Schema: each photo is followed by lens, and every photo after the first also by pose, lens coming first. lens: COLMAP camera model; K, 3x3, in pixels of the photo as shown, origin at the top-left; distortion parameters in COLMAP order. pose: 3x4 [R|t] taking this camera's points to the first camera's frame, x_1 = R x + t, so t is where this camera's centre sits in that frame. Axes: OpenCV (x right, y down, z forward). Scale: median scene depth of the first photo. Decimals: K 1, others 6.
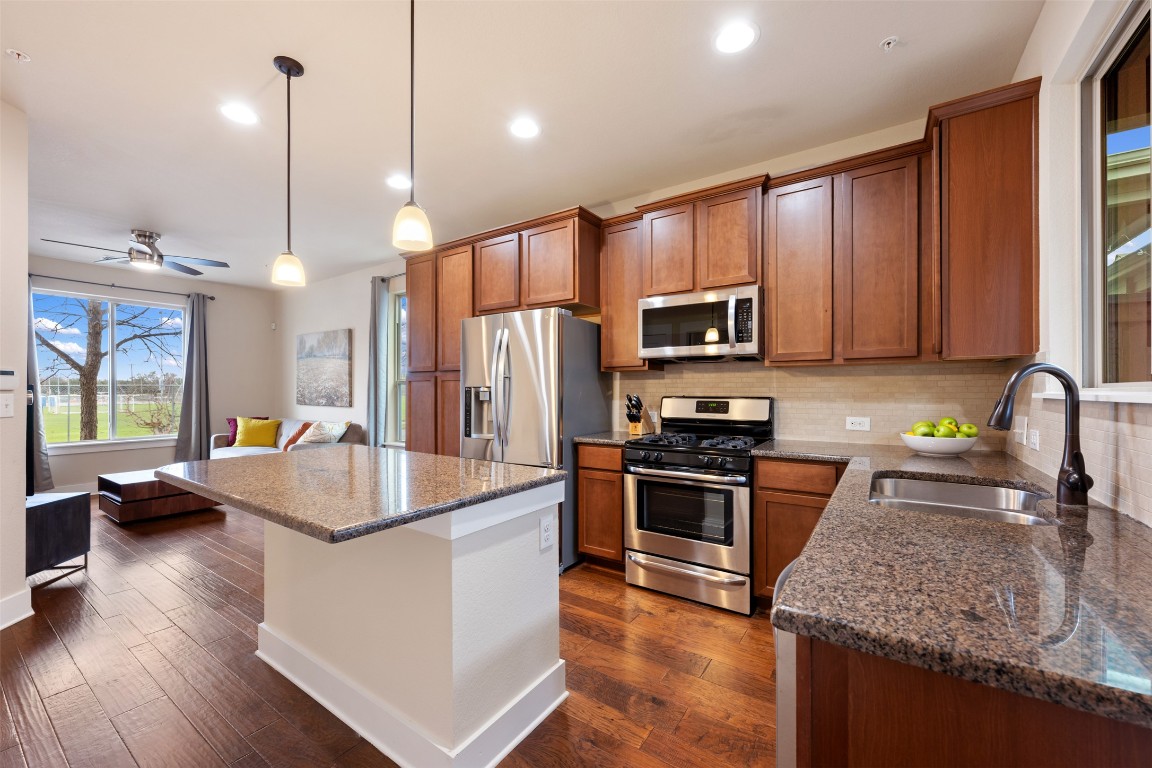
lens RADIAL K [[456.3, 0, 574.4], [0, 456.3, 386.9], [0, 0, 1]] dist [0.000194, 0.000157]
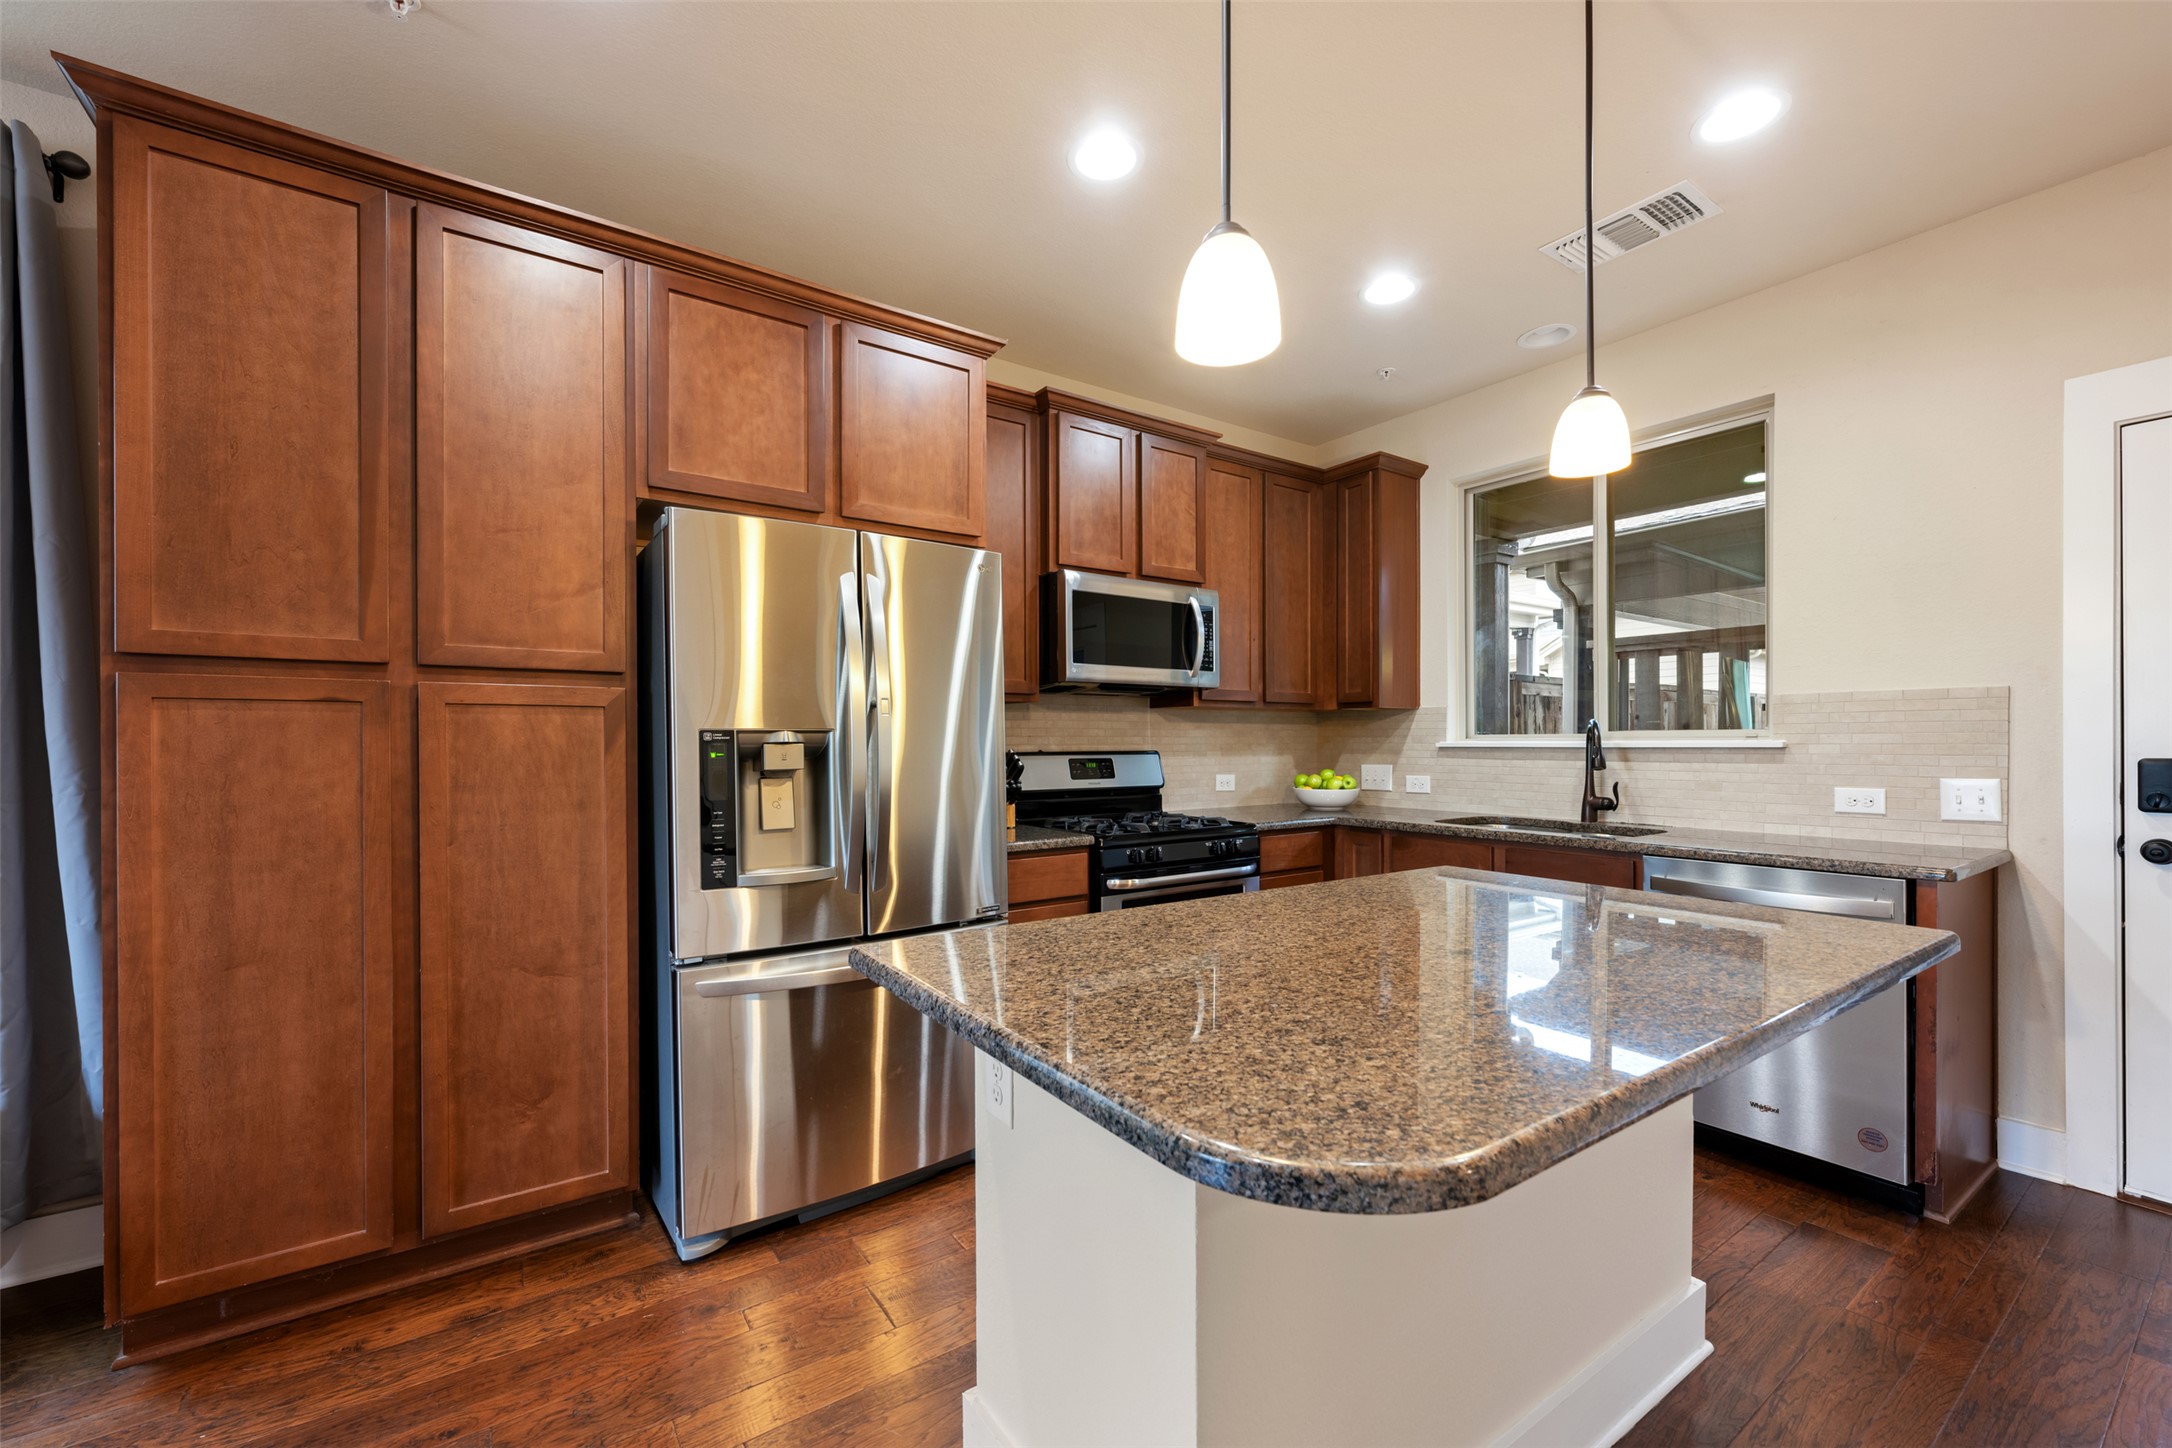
lens RADIAL K [[866.6, 0, 1083.4], [0, 866.6, 739.5], [0, 0, 1]] dist [-0.000525, -0.000041]
pose [[0.356430, 0.002933, 0.934317, -0.799051], [-0.004884, 0.999987, -0.001276, 0.007158], [-0.934309, -0.004109, 0.356440, 0.624031]]
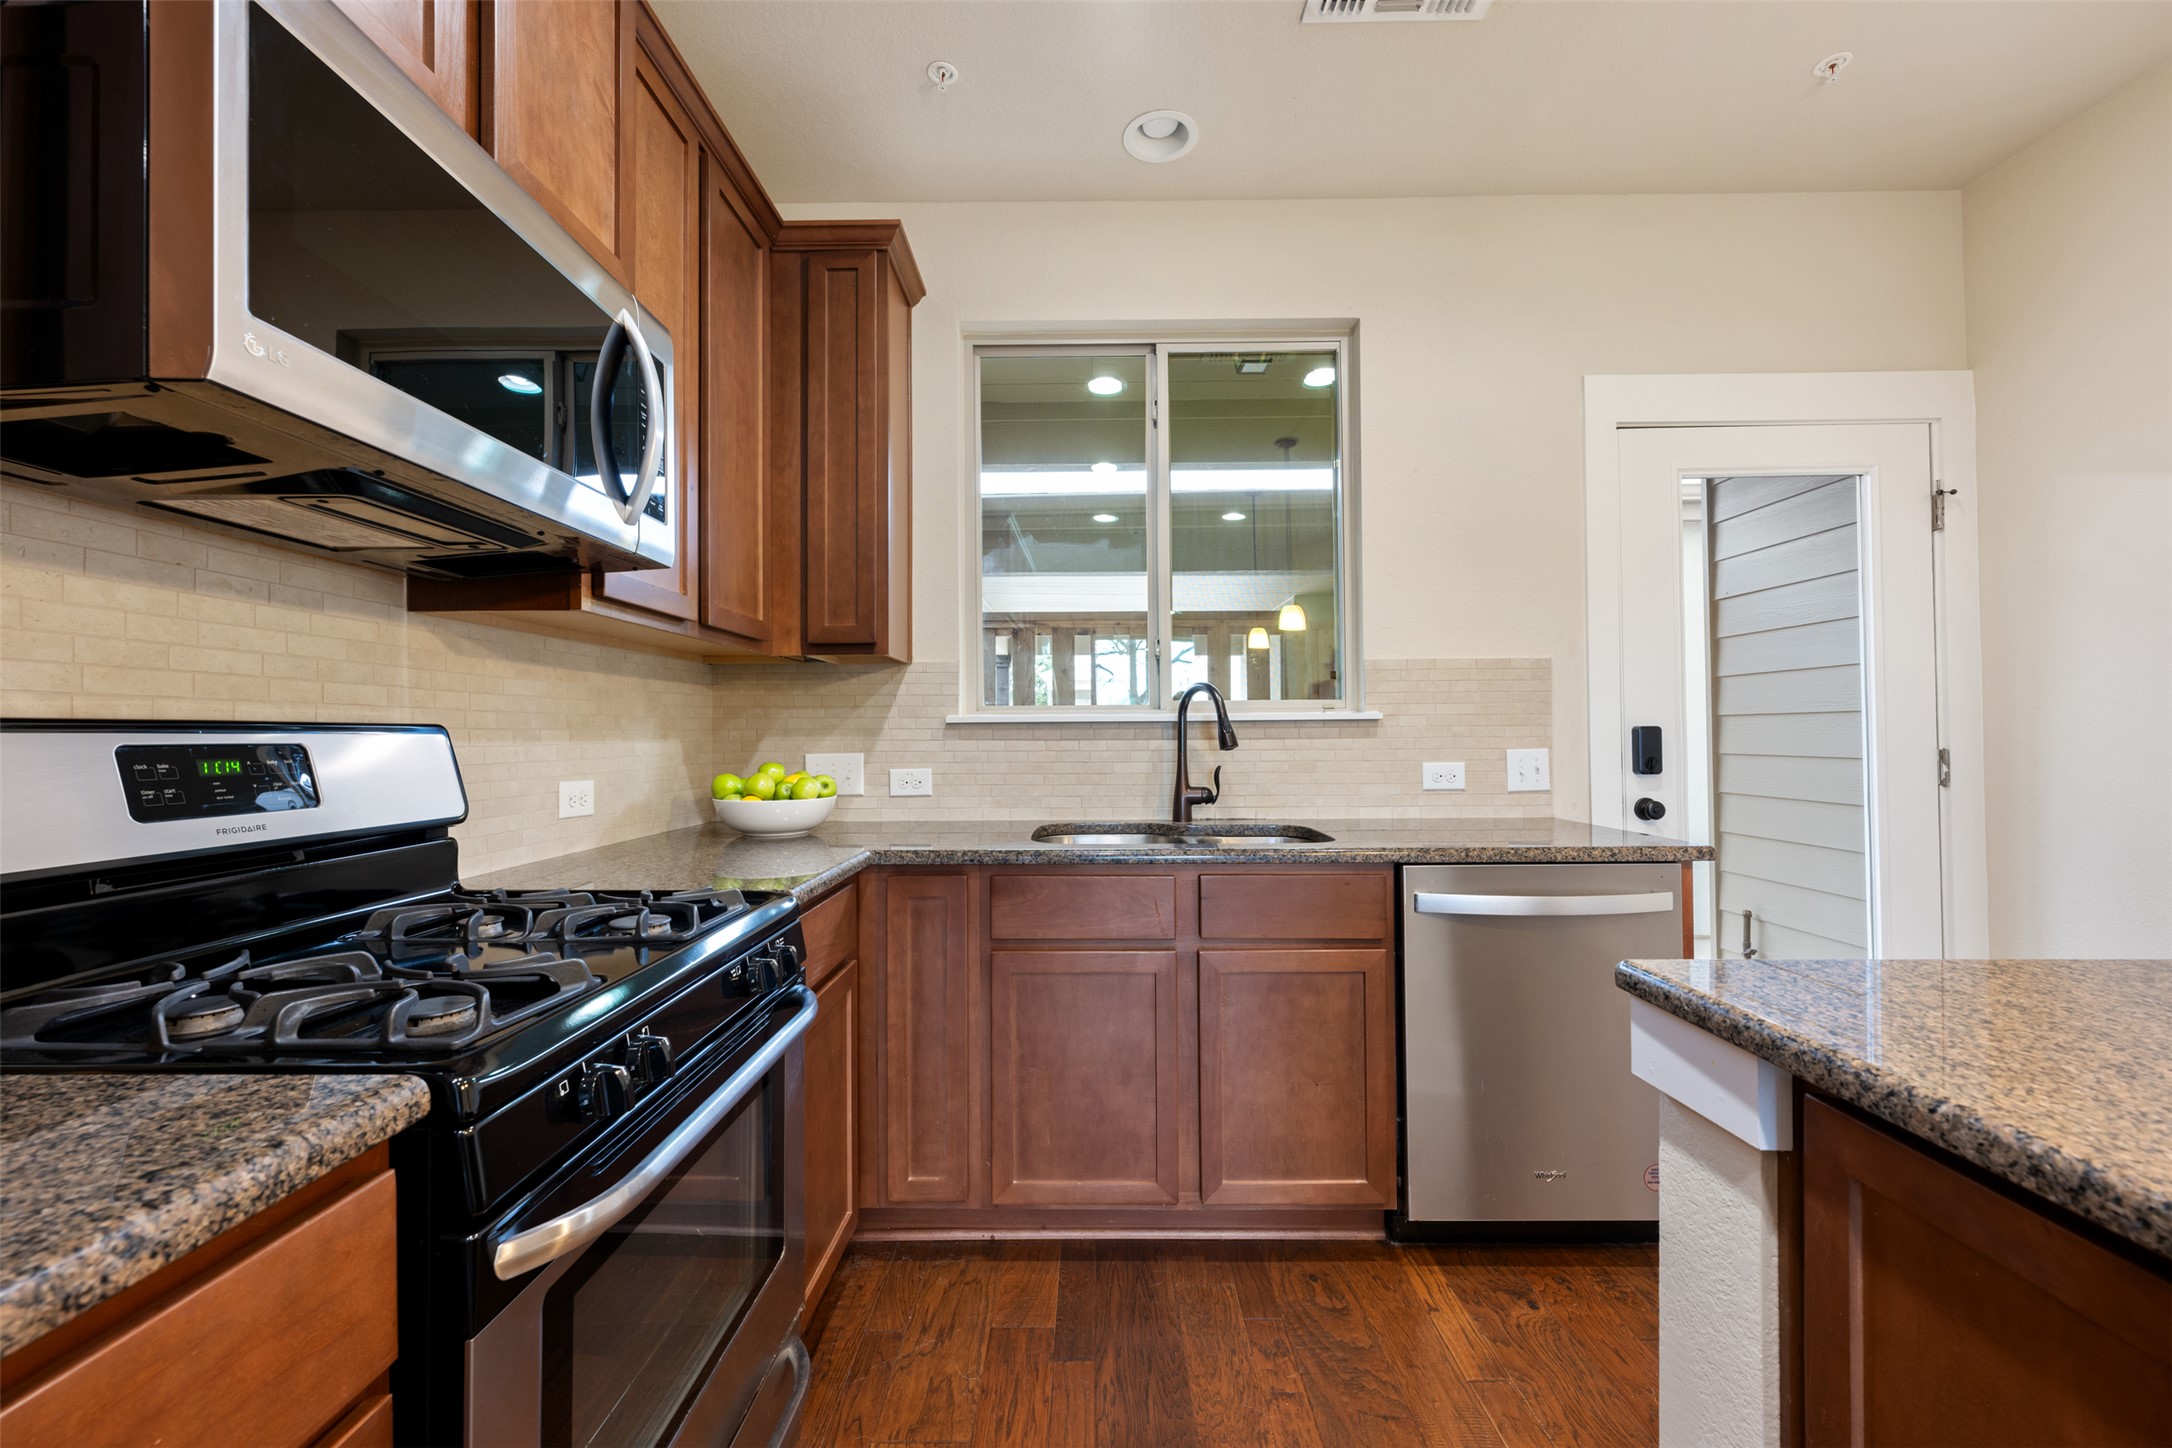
lens RADIAL K [[860.4, 0, 1083.0], [0, 860.4, 729.5], [0, 0, 1]] dist [0.000194, 0.000157]
pose [[-0.552951, 0.010353, 0.833149, -0.165091], [0.001254, 0.999932, -0.011593, 0.030193], [-0.833213, -0.005366, -0.552927, 0.941785]]
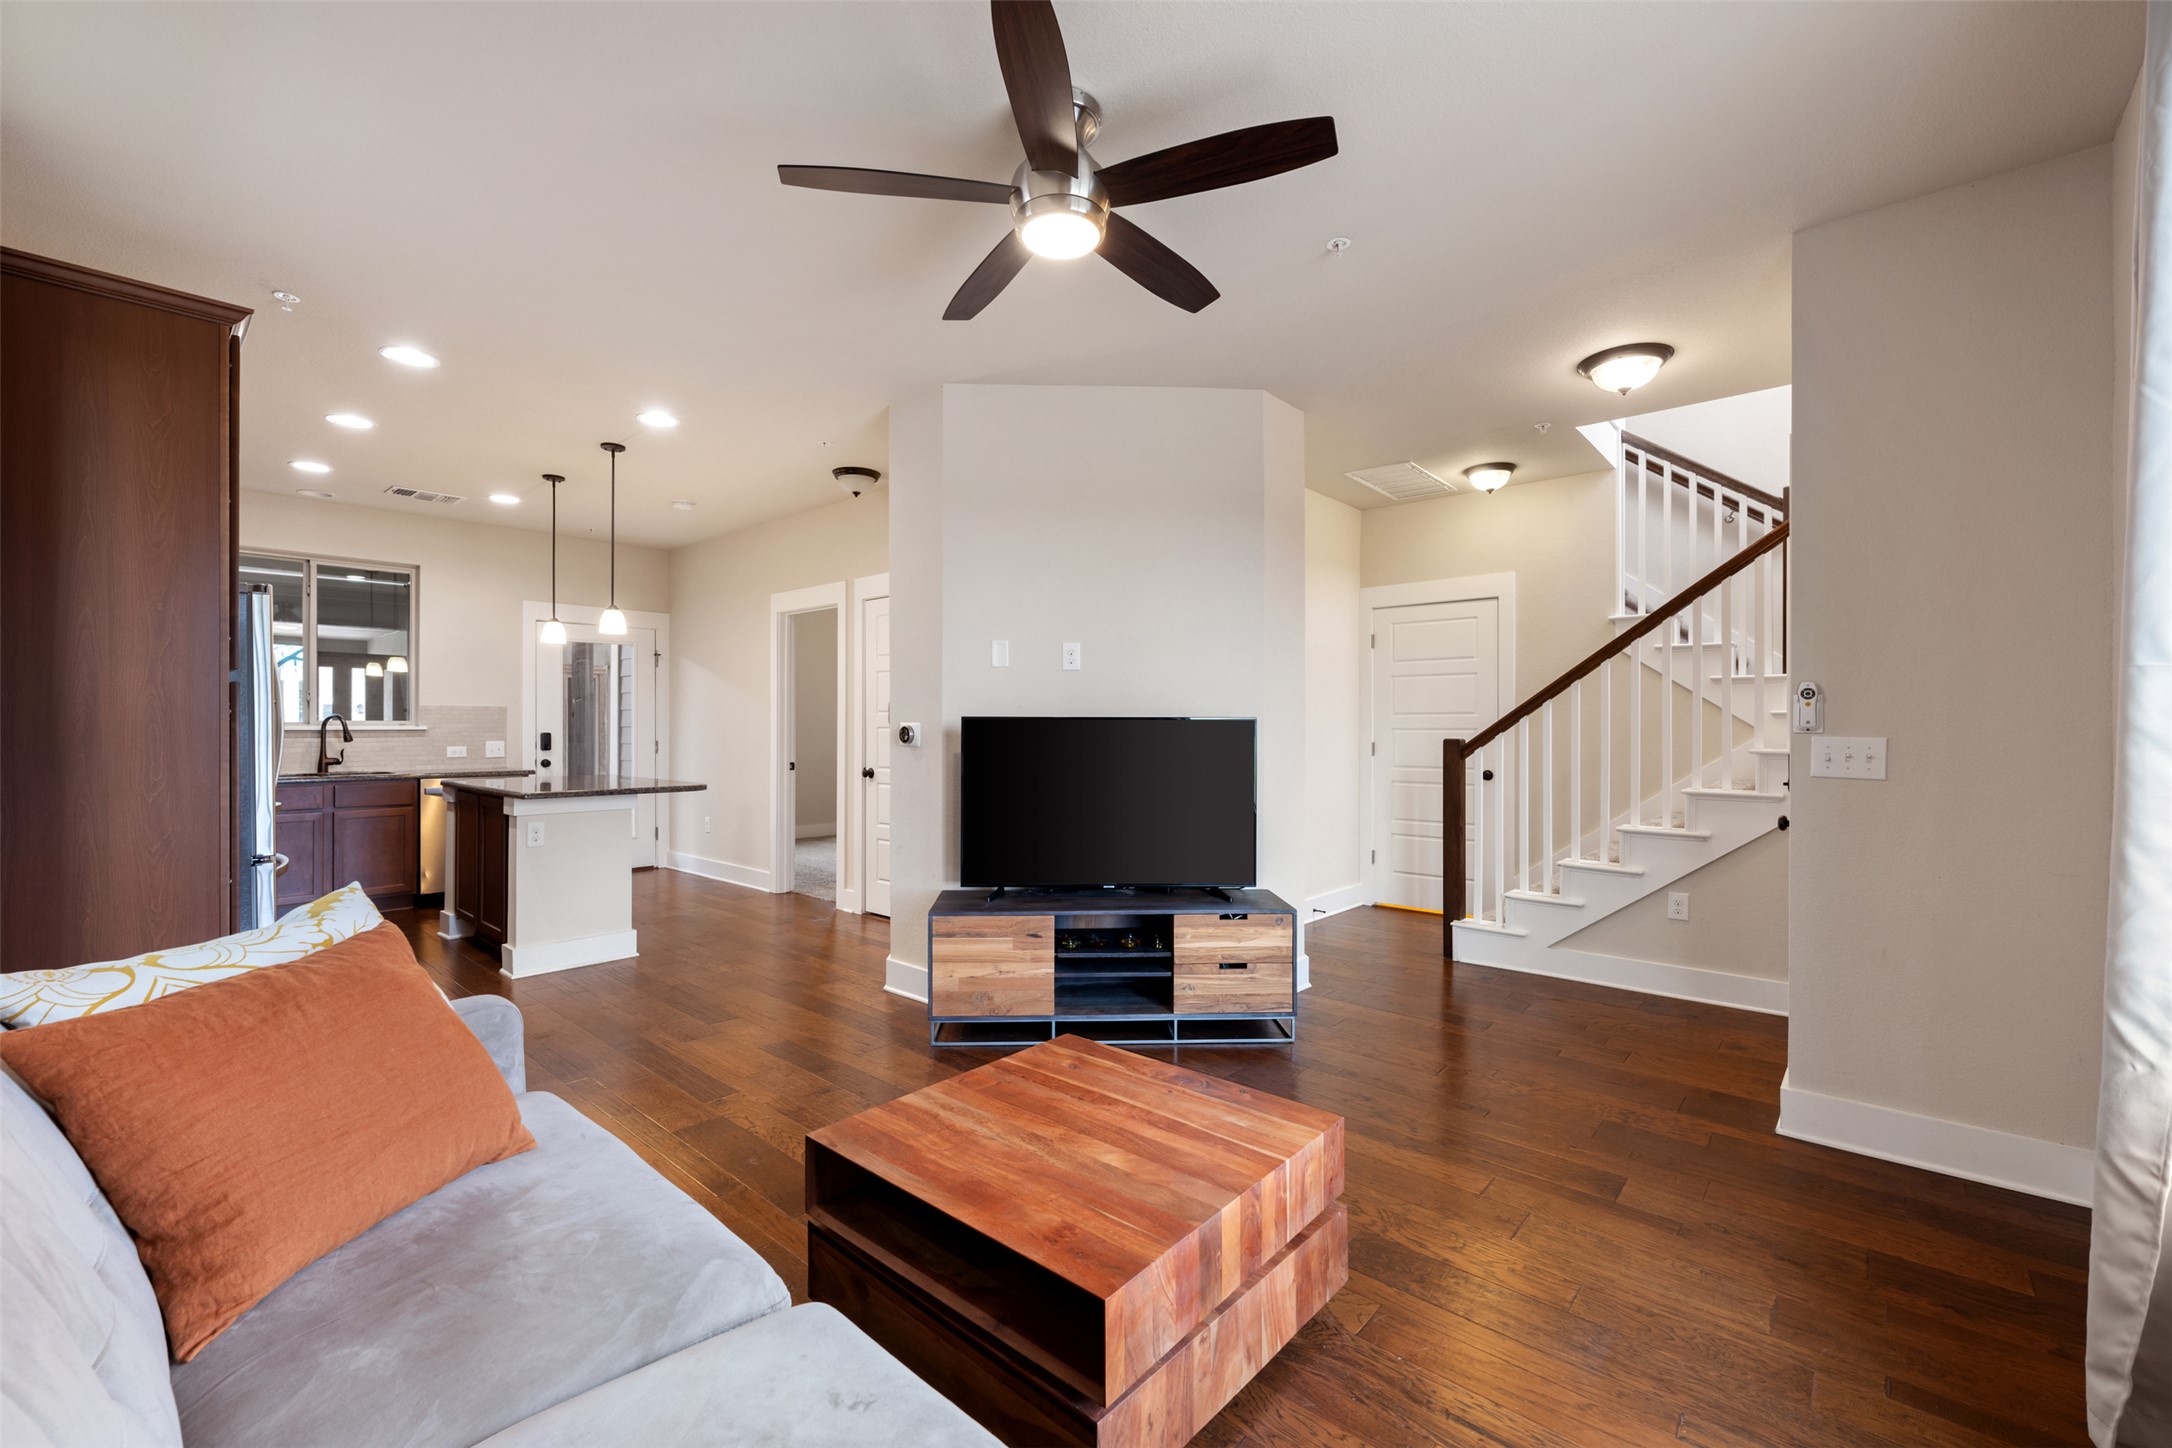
lens RADIAL K [[884.2, 0, 1080.3], [0, 884.2, 724.7], [0, 0, 1]] dist [0.000397, 0.000045]
pose [[-0.991684, 0.000804, 0.128698, -1.469423], [-0.000718, 0.999930, -0.011776, 0.023095], [-0.128698, -0.011770, -0.991614, 2.155049]]
